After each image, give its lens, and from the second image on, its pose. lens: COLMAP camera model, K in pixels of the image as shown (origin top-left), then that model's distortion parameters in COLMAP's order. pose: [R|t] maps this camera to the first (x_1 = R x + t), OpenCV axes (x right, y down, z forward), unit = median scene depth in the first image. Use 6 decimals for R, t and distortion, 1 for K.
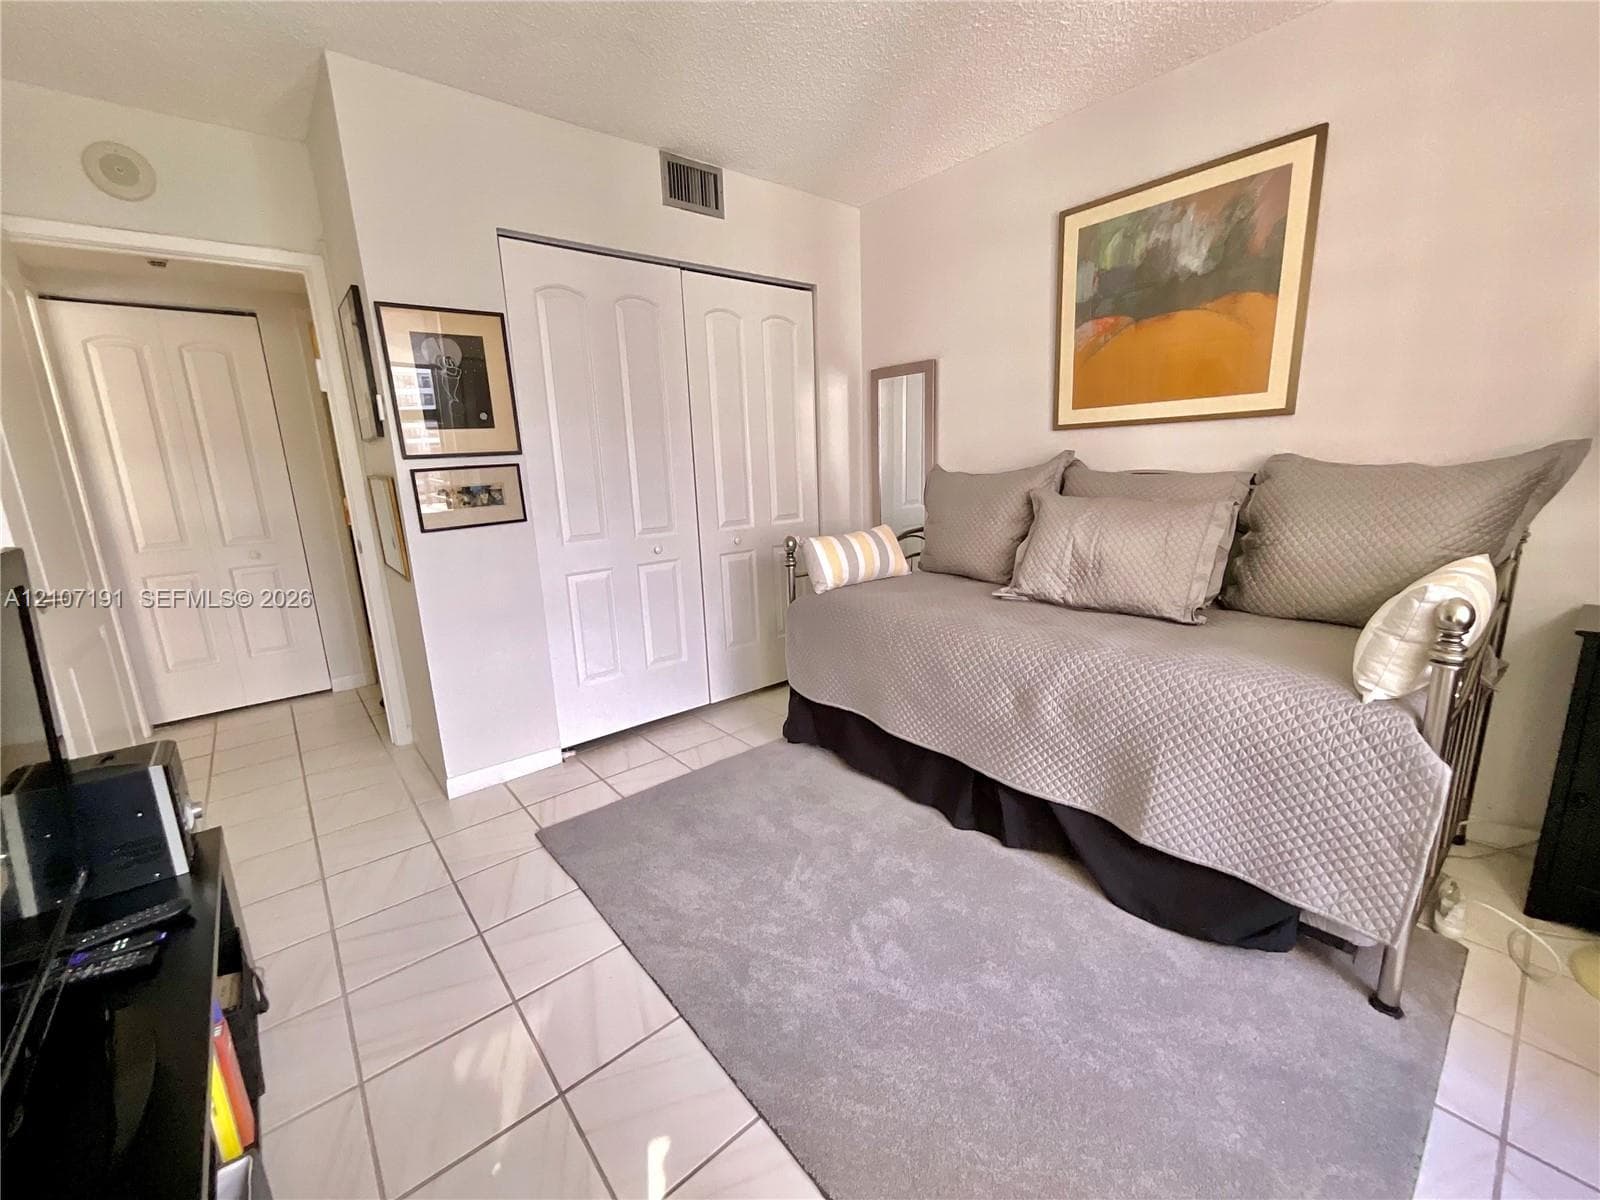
lens RADIAL K [[648.0, 0, 797.7], [0, 648.0, 602.7], [0, 0, 1]] dist [-0.000428, -0.000197]
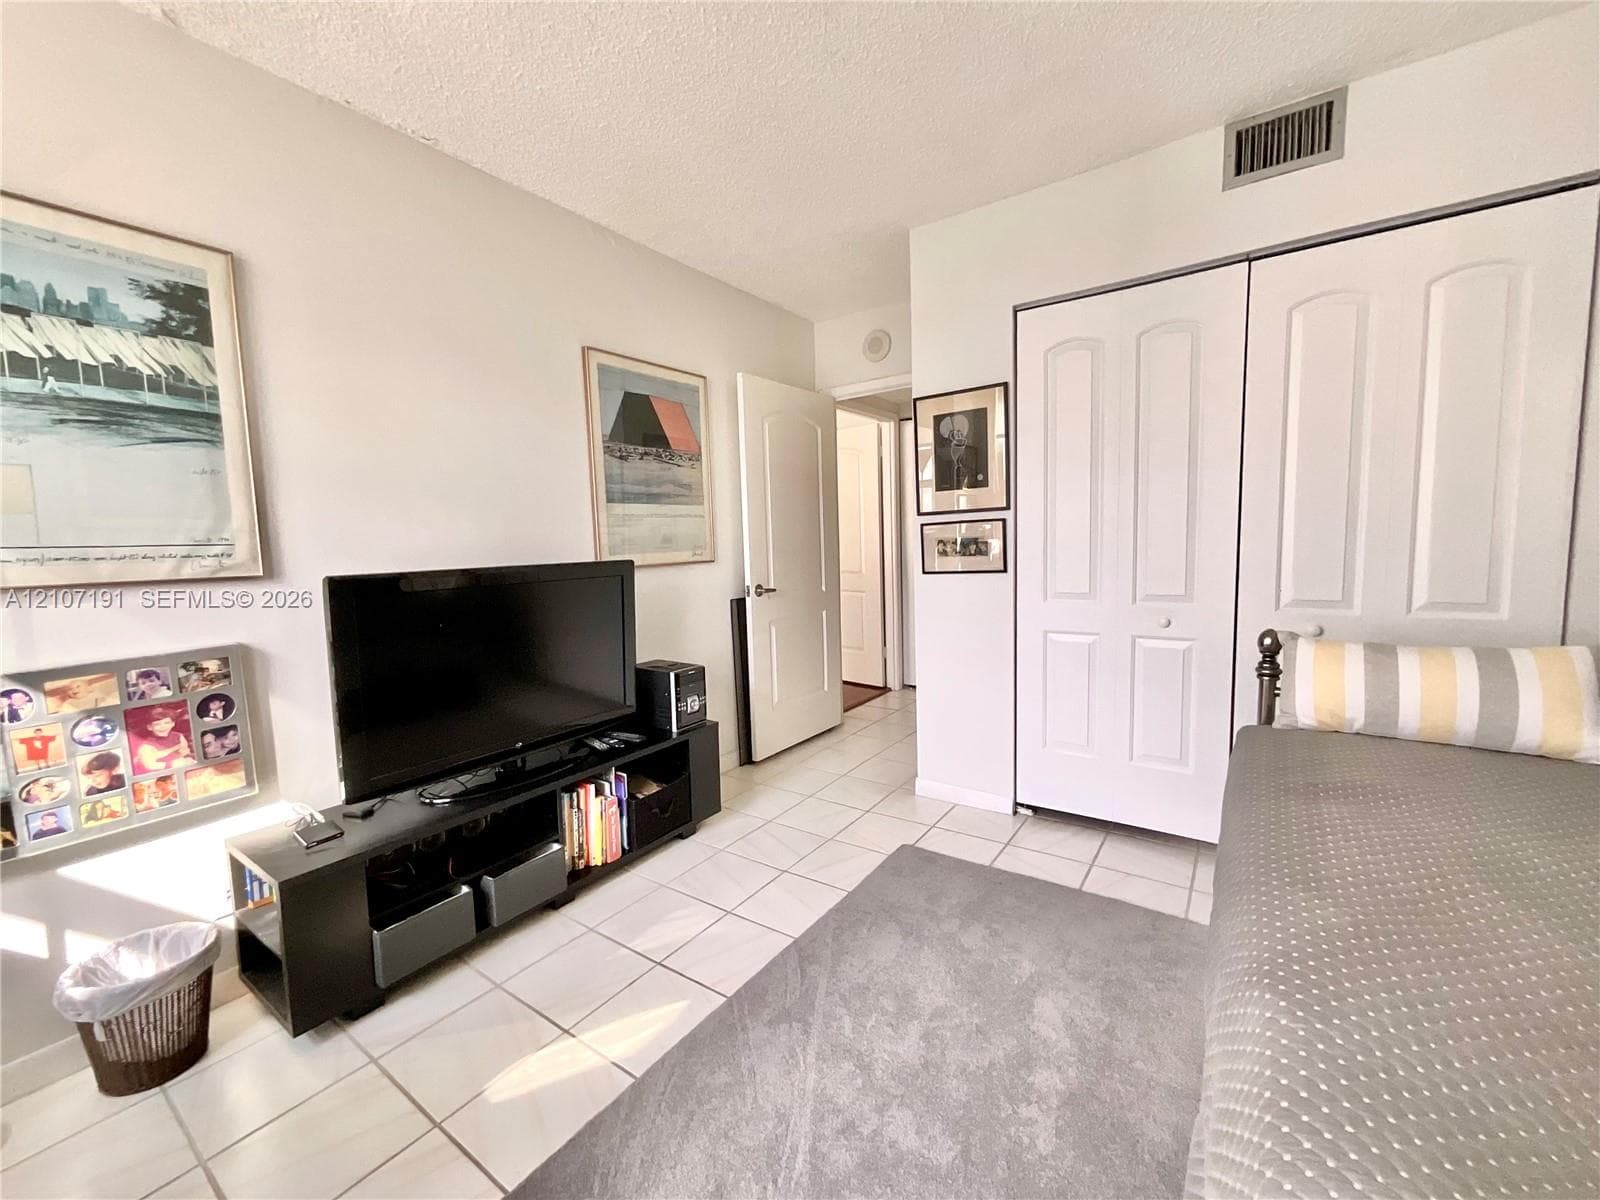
lens RADIAL K [[648.0, 0, 797.7], [0, 648.0, 602.7], [0, 0, 1]] dist [-0.000428, -0.000197]
pose [[0.254960, 0.128692, -0.958349, 0.518800], [-0.186418, 0.979053, 0.081878, -0.102776], [0.948812, 0.157778, 0.273610, 0.407899]]
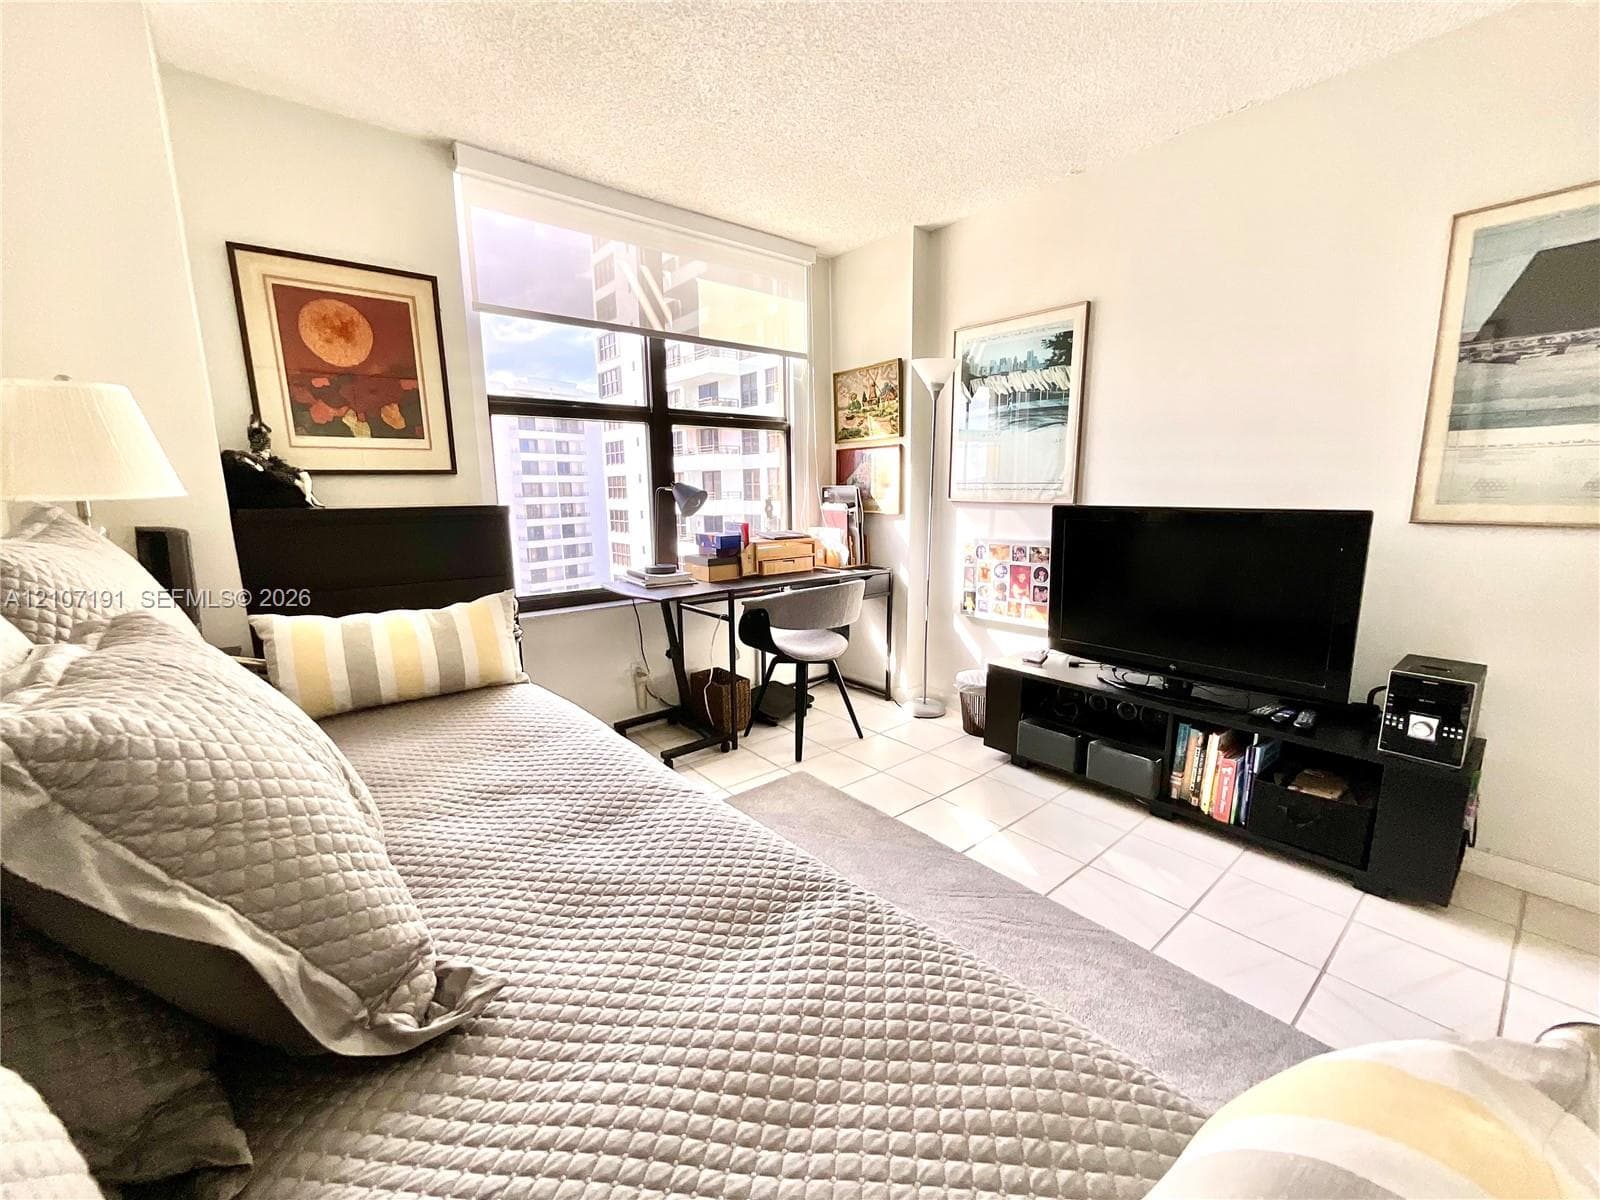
lens RADIAL K [[648.0, 0, 797.7], [0, 648.0, 602.7], [0, 0, 1]] dist [-0.000428, -0.000197]
pose [[-0.998720, 0.044892, 0.023298, 0.156658], [0.050373, 0.924249, 0.378452, -0.263742], [-0.004543, 0.379141, -0.925328, 1.190362]]
